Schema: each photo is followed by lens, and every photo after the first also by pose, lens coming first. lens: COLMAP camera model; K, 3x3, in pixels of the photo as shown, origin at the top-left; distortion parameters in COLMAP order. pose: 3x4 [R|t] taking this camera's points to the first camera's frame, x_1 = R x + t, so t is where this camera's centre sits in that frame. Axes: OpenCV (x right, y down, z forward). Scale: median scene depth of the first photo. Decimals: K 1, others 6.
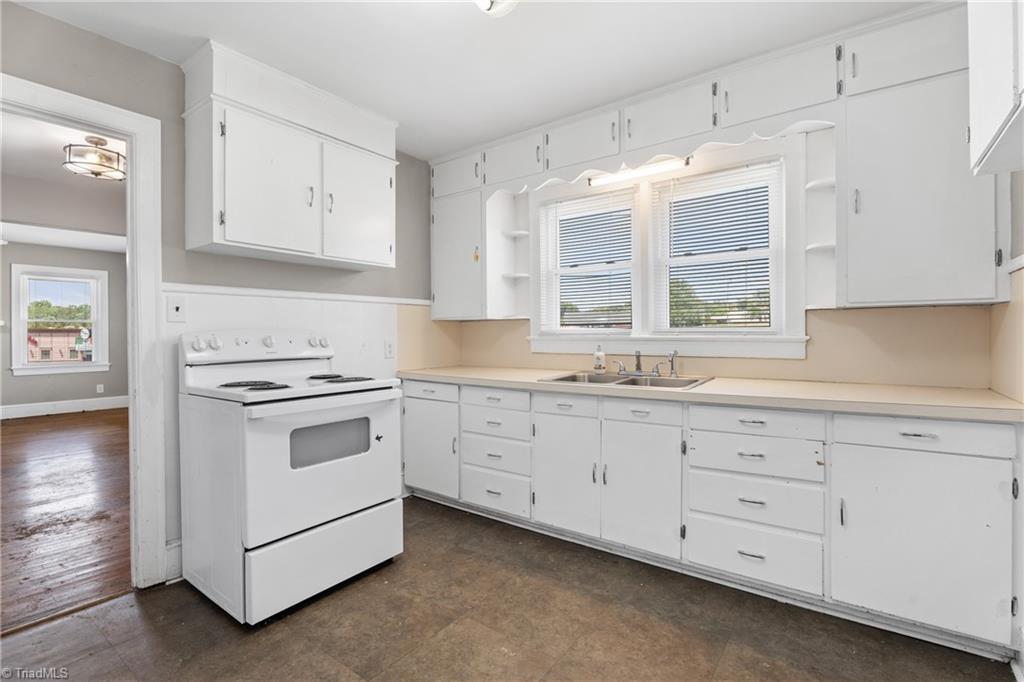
lens RADIAL K [[482.4, 0, 497.4], [0, 482.4, 335.0], [0, 0, 1]] dist [0.000137, -0.000069]
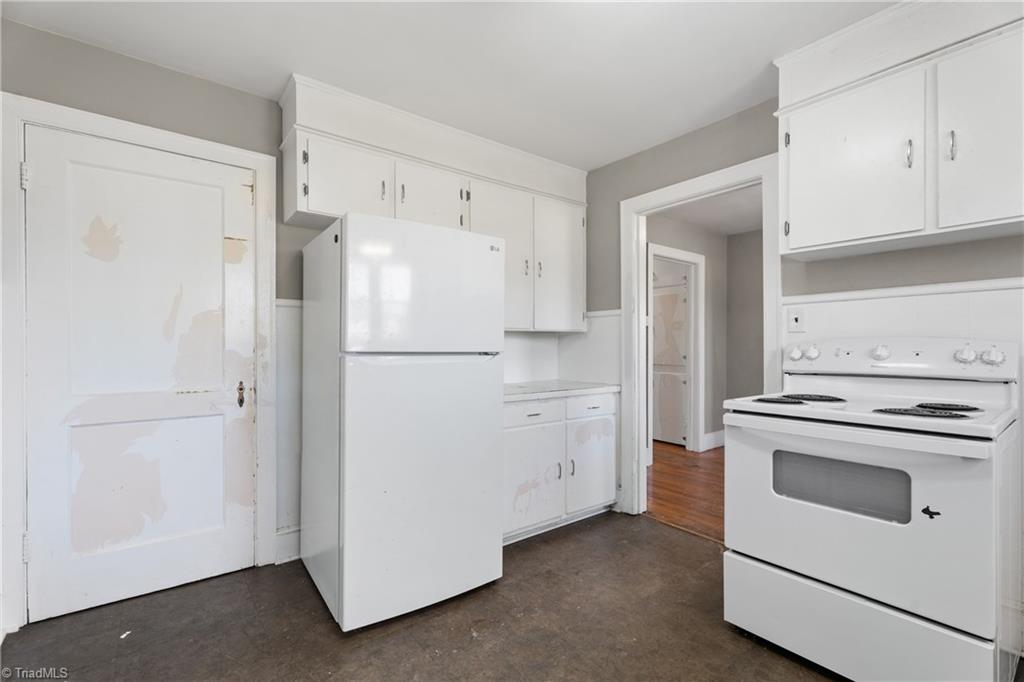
lens RADIAL K [[456.0, 0, 513.3], [0, 456.0, 344.9], [0, 0, 1]] dist [0.001935, 0.000231]
pose [[-0.248617, 0.004195, -0.968593, 0.466145], [-0.001663, 0.999987, 0.004758, -0.002852], [0.968600, 0.002794, -0.248607, 0.652483]]
